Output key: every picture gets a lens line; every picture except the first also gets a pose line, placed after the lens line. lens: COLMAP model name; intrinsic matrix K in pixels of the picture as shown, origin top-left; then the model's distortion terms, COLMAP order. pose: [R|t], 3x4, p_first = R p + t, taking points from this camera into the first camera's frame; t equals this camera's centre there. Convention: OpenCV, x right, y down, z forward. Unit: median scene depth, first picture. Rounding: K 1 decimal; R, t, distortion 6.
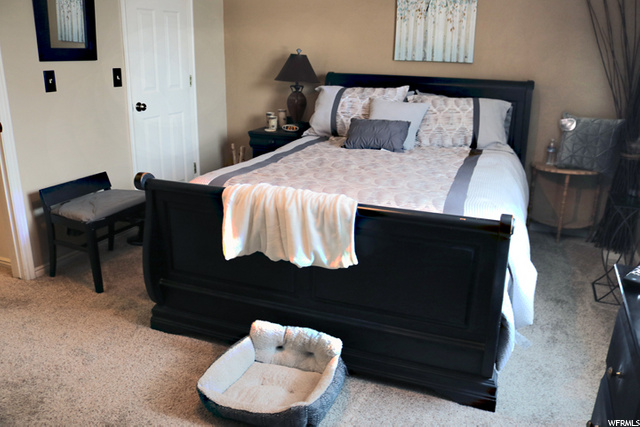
lens RADIAL K [[529.9, 0, 320.0], [0, 529.9, 213.5], [0, 0, 1]] dist [-0.152250, 0.117072]
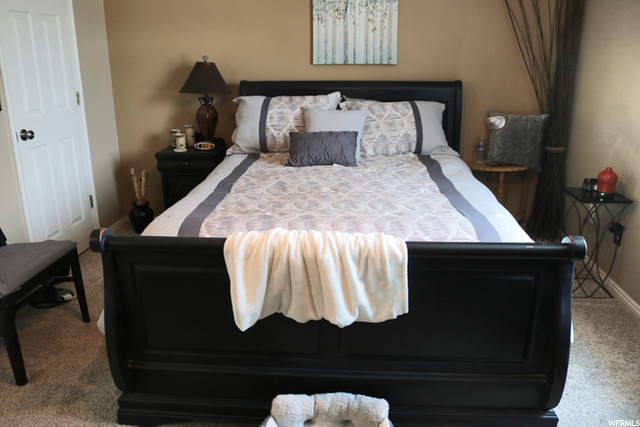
lens RADIAL K [[529.9, 0, 320.0], [0, 529.9, 213.5], [0, 0, 1]] dist [-0.152250, 0.117072]
pose [[0.953408, -0.108543, 0.281481, -0.156968], [0.109220, 0.993928, 0.013330, -0.048854], [-0.281219, 0.018034, 0.959474, 0.127918]]
